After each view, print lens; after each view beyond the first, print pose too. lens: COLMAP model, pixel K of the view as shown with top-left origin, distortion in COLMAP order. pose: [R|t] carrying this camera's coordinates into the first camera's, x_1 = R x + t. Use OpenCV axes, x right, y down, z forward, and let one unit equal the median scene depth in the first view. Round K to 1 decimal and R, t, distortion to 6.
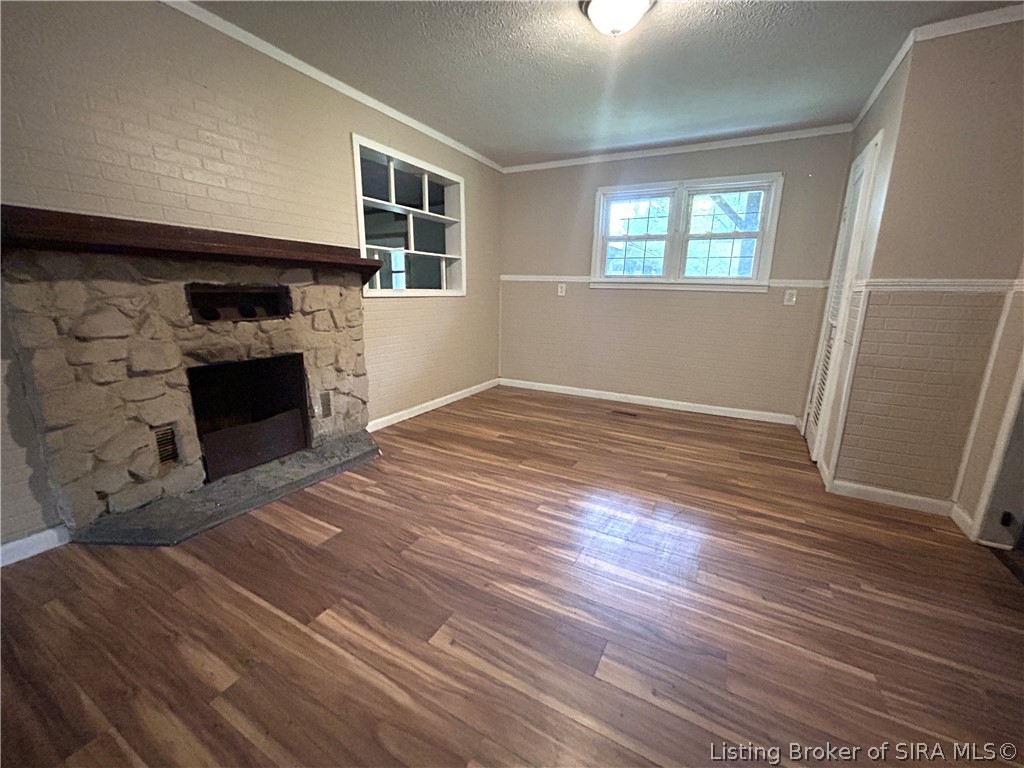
lens RADIAL K [[414.7, 0, 512.0], [0, 414.7, 384.0], [0, 0, 1]] dist [-0.000736, 0.000148]
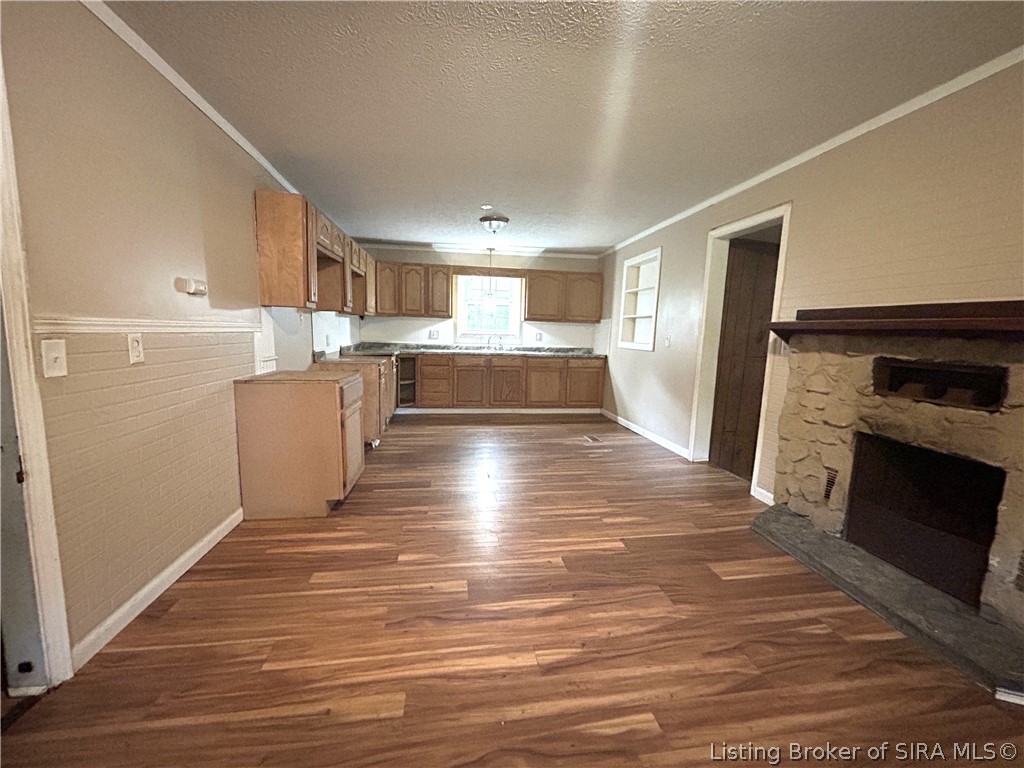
lens RADIAL K [[410.1, 0, 512.0], [0, 410.1, 384.0], [0, 0, 1]] dist [0.000858, 0.000145]
pose [[-0.794129, 0.039282, -0.606479, 0.602822], [-0.177556, 0.939376, 0.293336, -0.310889], [0.581235, 0.340631, -0.739011, 1.218653]]
